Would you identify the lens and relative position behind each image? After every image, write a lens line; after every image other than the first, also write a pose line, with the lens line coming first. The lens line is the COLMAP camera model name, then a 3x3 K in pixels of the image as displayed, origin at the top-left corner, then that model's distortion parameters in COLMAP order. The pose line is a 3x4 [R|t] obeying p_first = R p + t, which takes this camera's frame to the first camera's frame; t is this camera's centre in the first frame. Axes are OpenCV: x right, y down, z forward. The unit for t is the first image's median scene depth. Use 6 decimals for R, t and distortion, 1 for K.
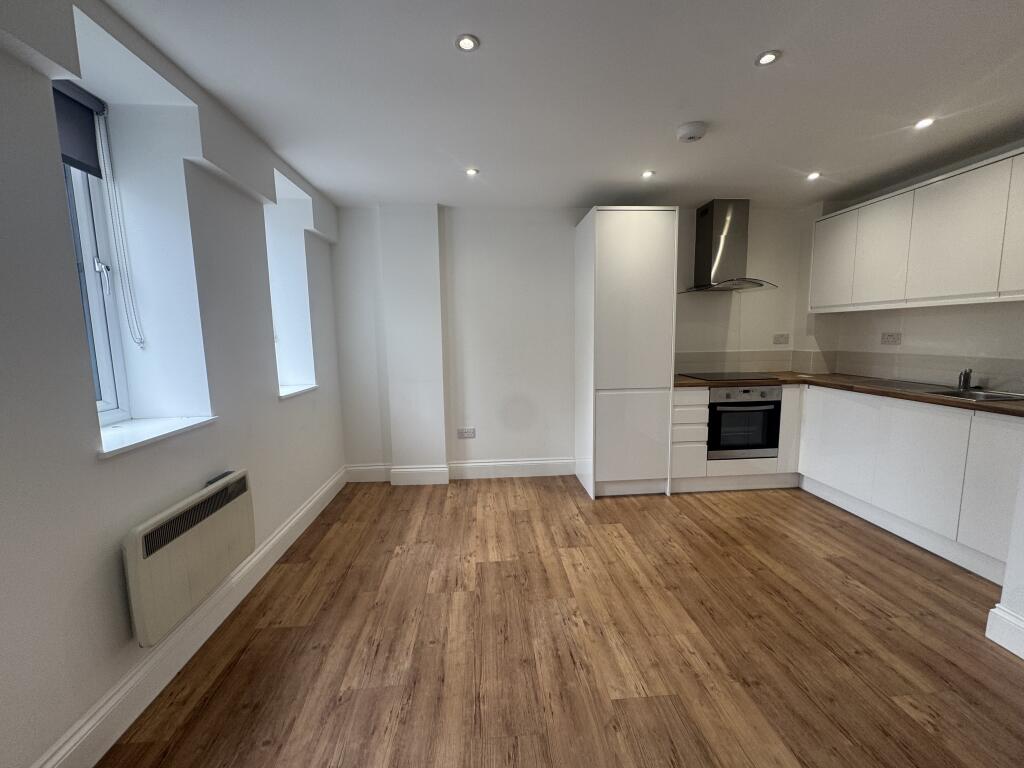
lens RADIAL K [[409.2, 0, 512.0], [0, 409.2, 384.0], [0, 0, 1]] dist [-0.002788, 0.000179]
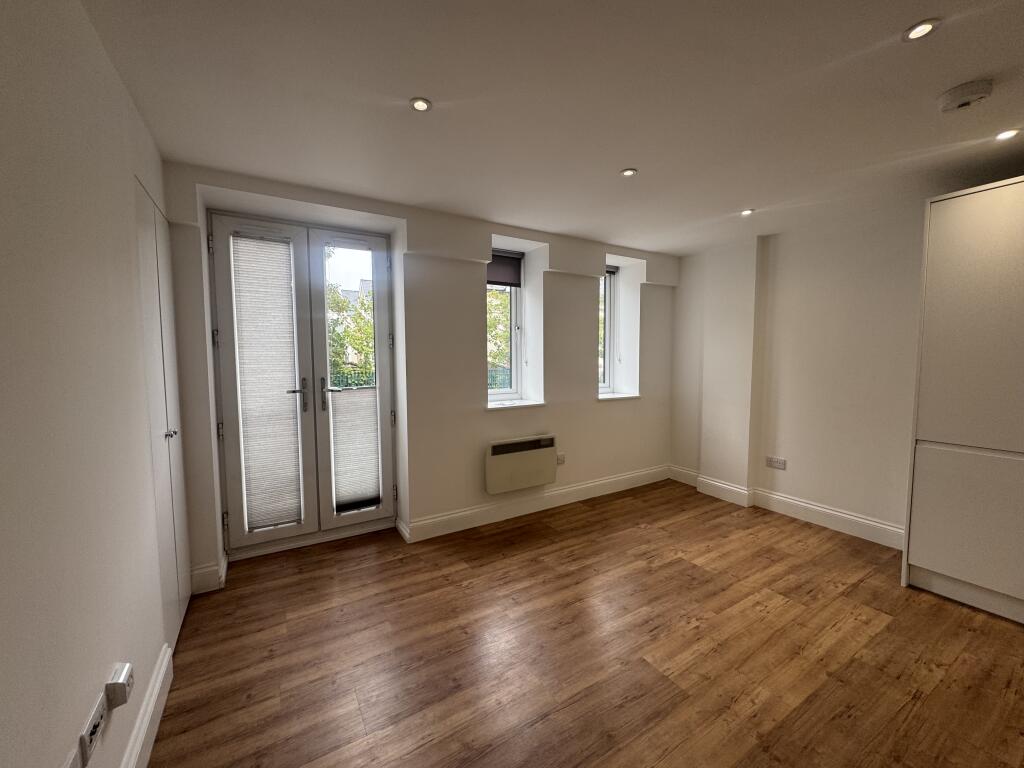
lens RADIAL K [[409.2, 0, 512.0], [0, 409.2, 384.0], [0, 0, 1]] dist [-0.002788, 0.000179]
pose [[0.452414, 0.075827, -0.888579, 0.534571], [-0.112884, 0.993234, 0.027284, -0.023918], [0.884635, 0.087962, 0.457912, -0.001116]]
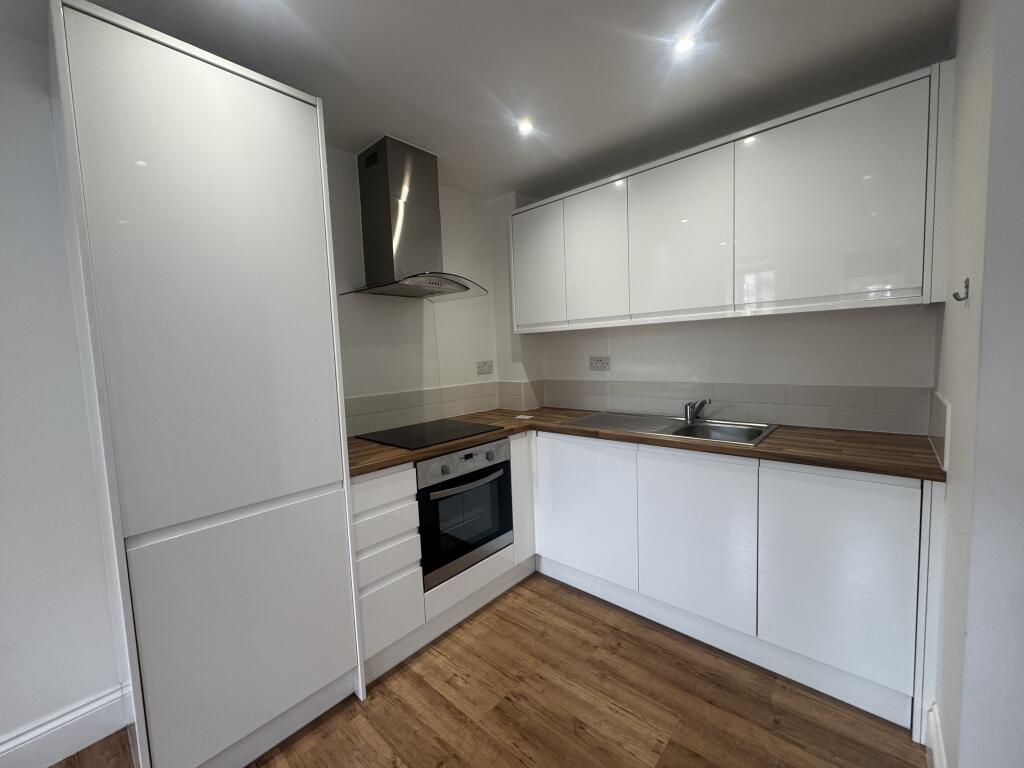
lens RADIAL K [[409.2, 0, 512.0], [0, 409.2, 384.0], [0, 0, 1]] dist [-0.002788, 0.000179]
pose [[0.718980, -0.065784, 0.691910, 0.202673], [0.111219, 0.993572, -0.021106, -0.069247], [-0.686074, 0.092129, 0.721675, 0.501714]]
